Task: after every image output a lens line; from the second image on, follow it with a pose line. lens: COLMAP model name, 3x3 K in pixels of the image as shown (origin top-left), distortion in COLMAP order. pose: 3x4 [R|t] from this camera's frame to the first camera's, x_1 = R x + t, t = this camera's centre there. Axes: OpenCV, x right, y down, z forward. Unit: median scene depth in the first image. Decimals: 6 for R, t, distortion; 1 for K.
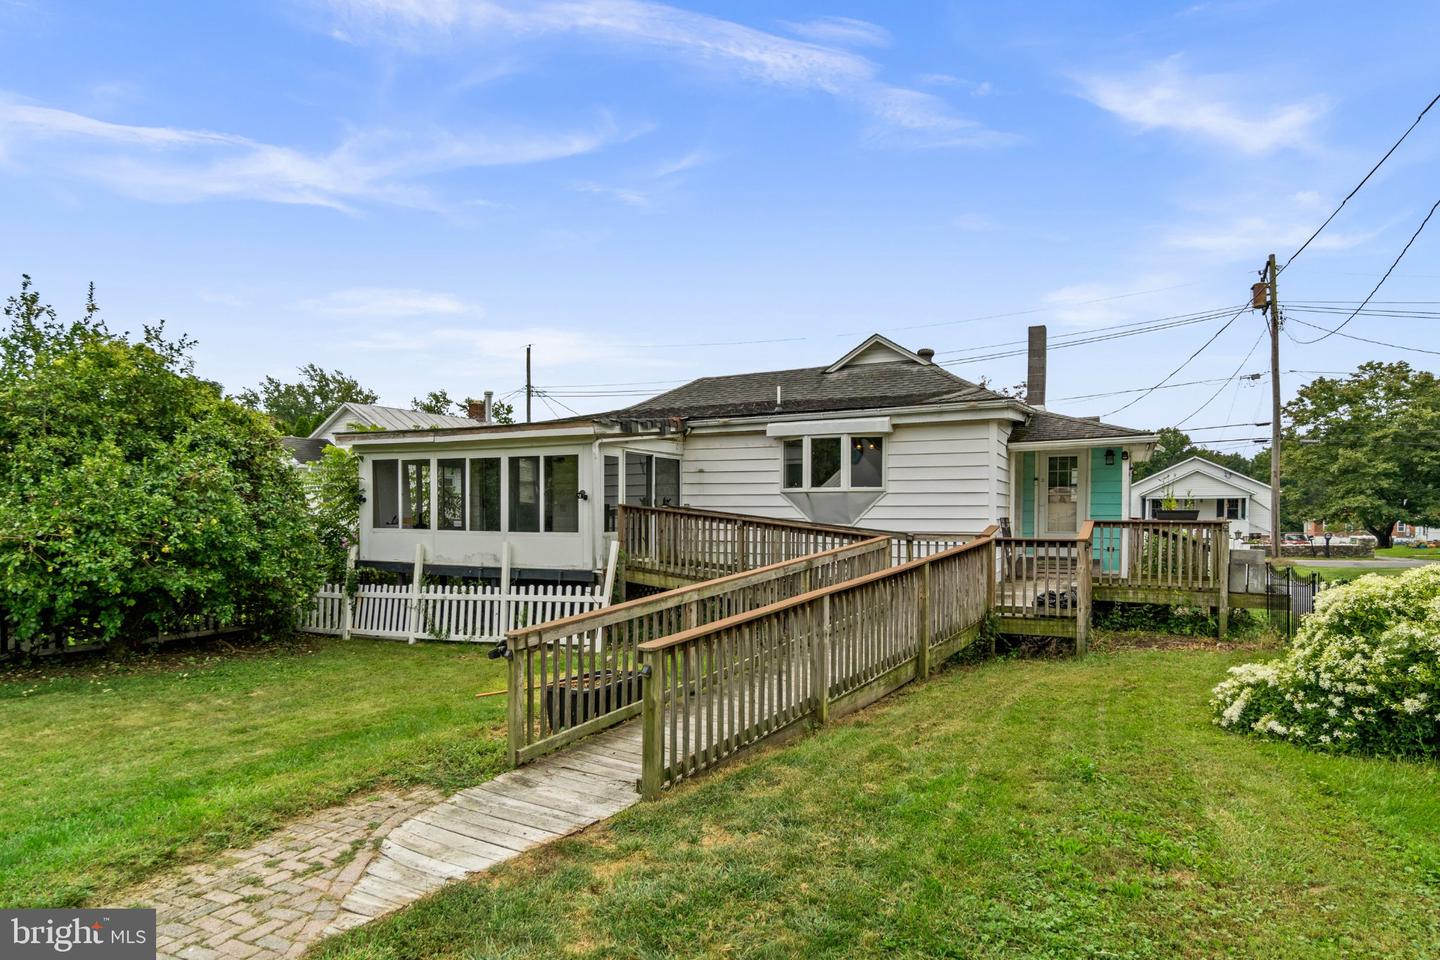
lens RADIAL K [[789.4, 0, 719.1], [0, 789.4, 507.7], [0, 0, 1]] dist [-0.001662, -0.000365]
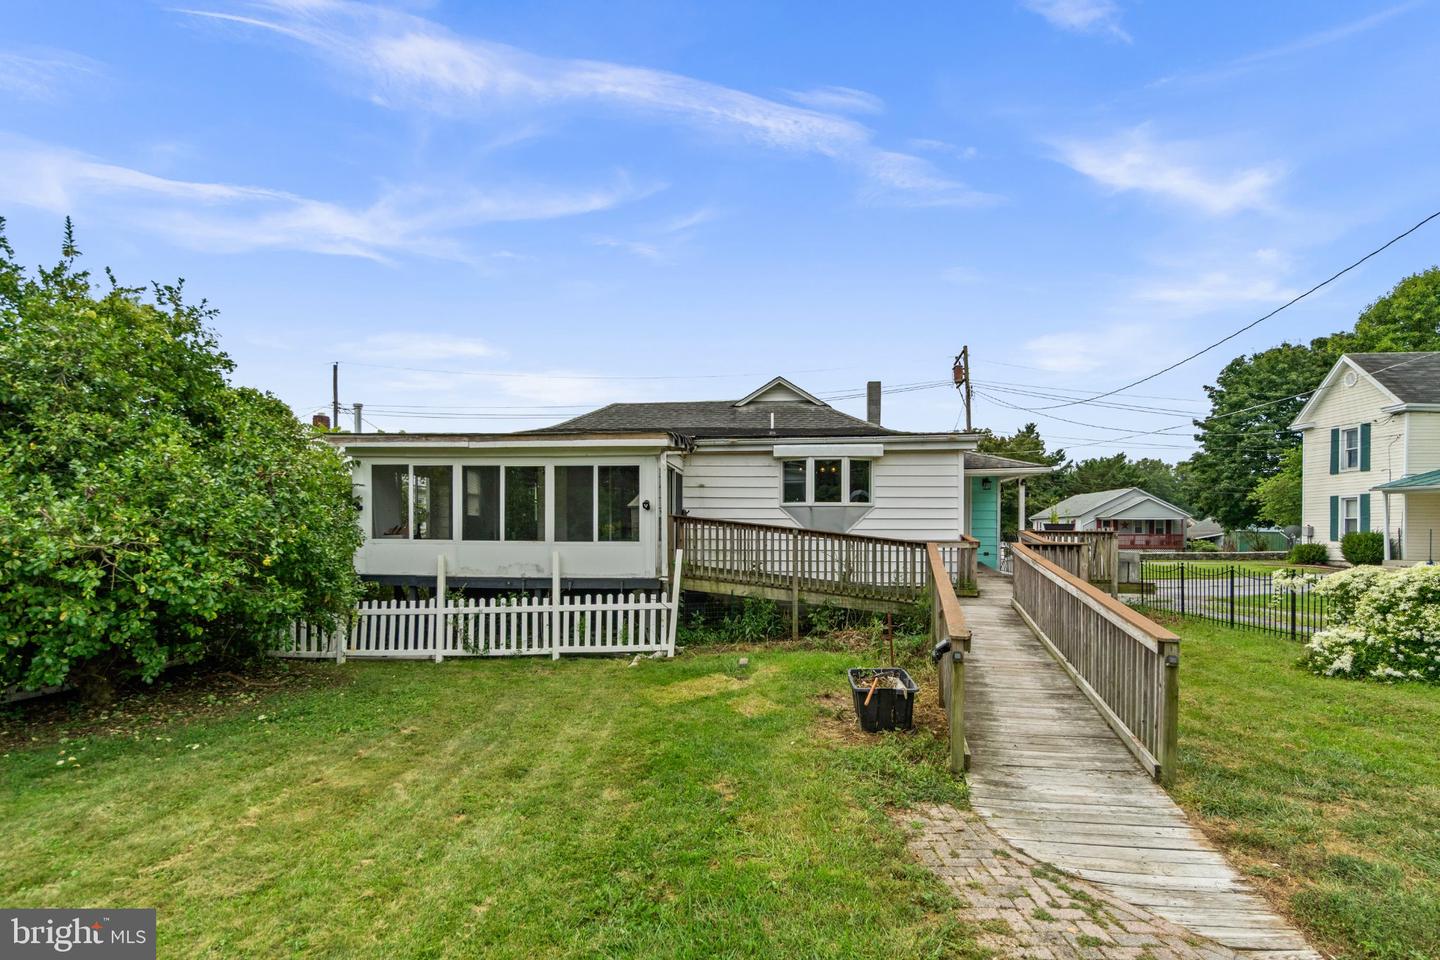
lens RADIAL K [[664.3, 0, 697.9], [0, 664.3, 521.9], [0, 0, 1]] dist [-0.002179, -0.000329]
pose [[0.933630, 0.006296, 0.358185, -0.392862], [-0.003413, 0.999957, -0.008680, 0.012396], [-0.358224, 0.006881, 0.933610, 0.157178]]
